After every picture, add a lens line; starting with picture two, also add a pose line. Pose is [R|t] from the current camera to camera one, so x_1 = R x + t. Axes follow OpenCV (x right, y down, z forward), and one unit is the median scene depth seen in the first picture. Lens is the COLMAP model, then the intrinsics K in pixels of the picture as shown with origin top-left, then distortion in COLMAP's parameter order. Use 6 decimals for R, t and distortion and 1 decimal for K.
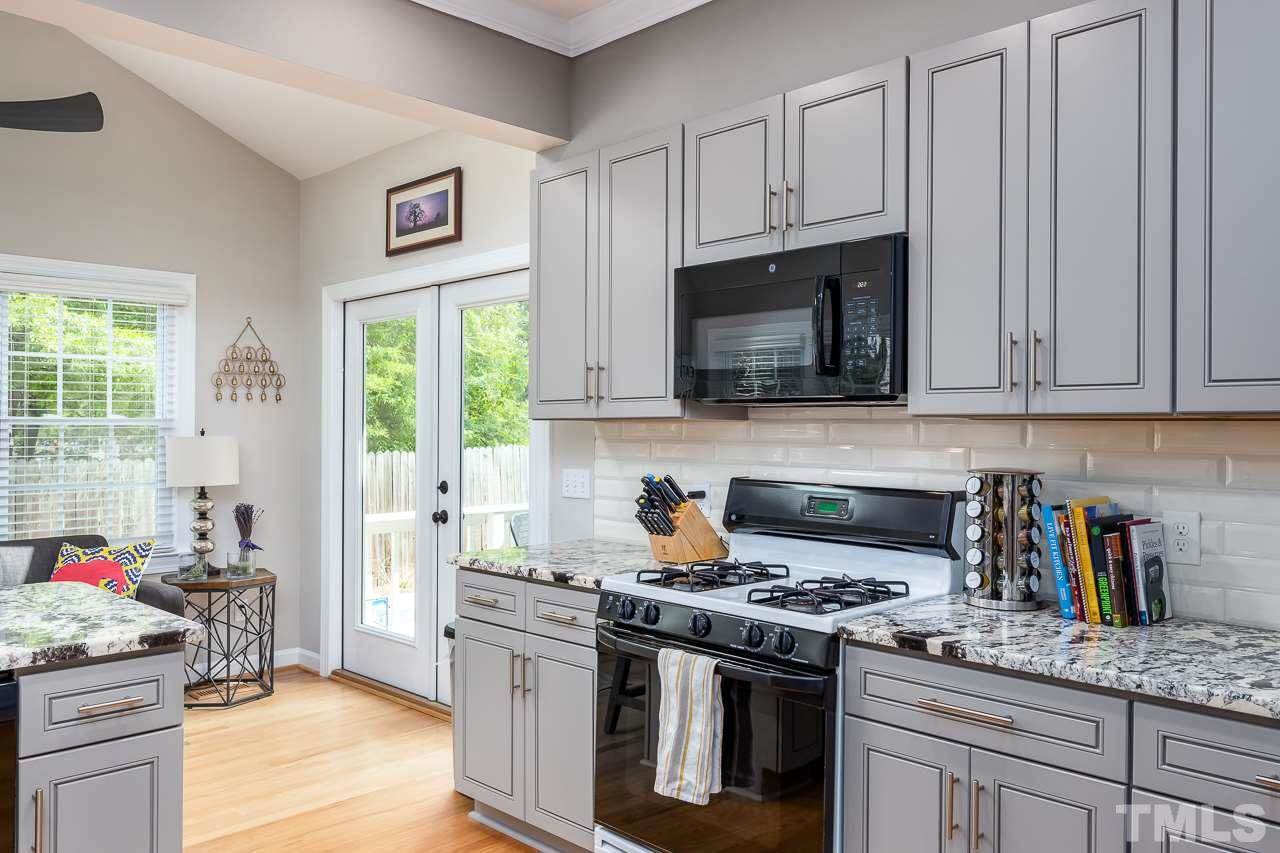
lens RADIAL K [[958.2, 0, 636.8], [0, 958.2, 420.9], [0, 0, 1]] dist [0.007736, -0.004287]
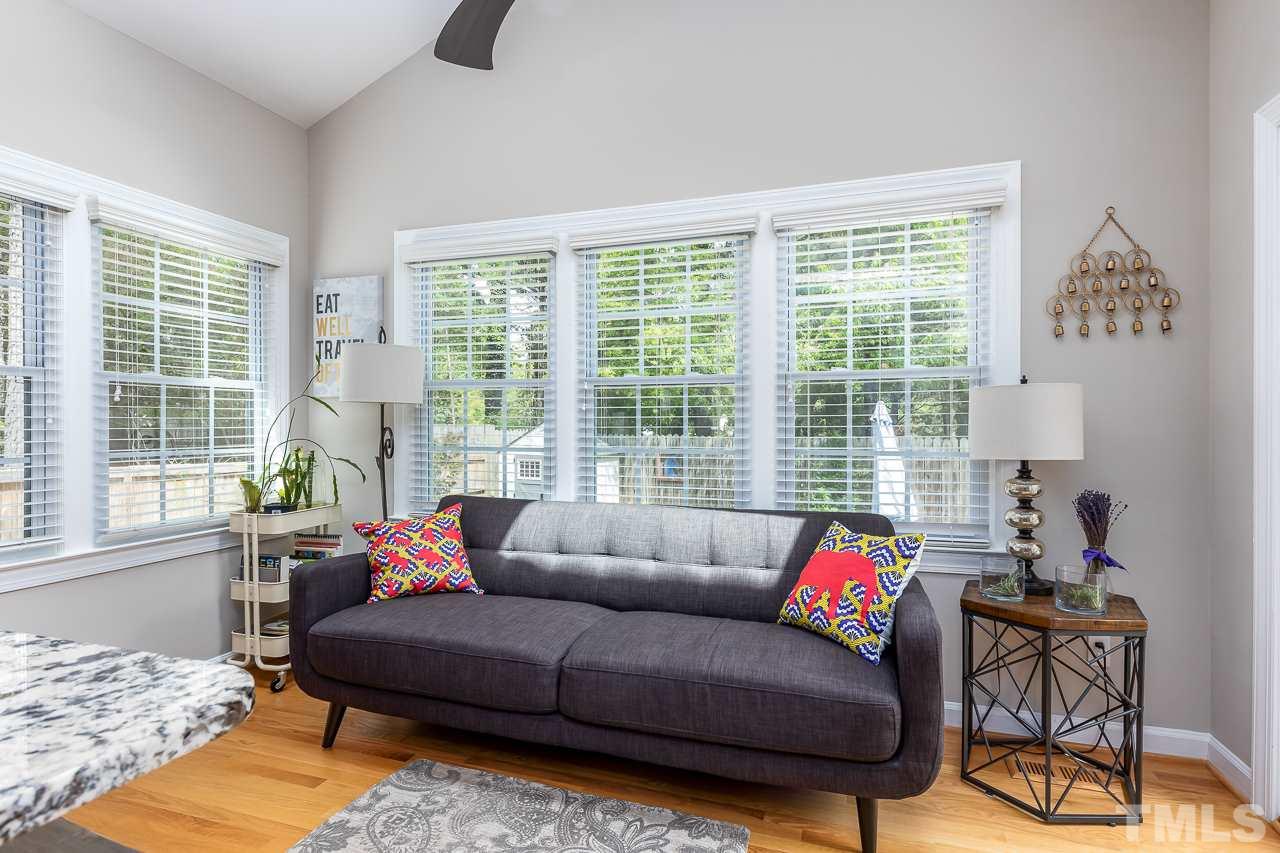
lens RADIAL K [[658.9, 0, 631.9], [0, 658.9, 425.9], [0, 0, 1]] dist [-0.001769, -0.000798]
pose [[0.442454, 0.001414, -0.896790, -0.176341], [0.013227, 0.999880, 0.008102, 0.040508], [0.896694, -0.015447, 0.442382, 0.613202]]
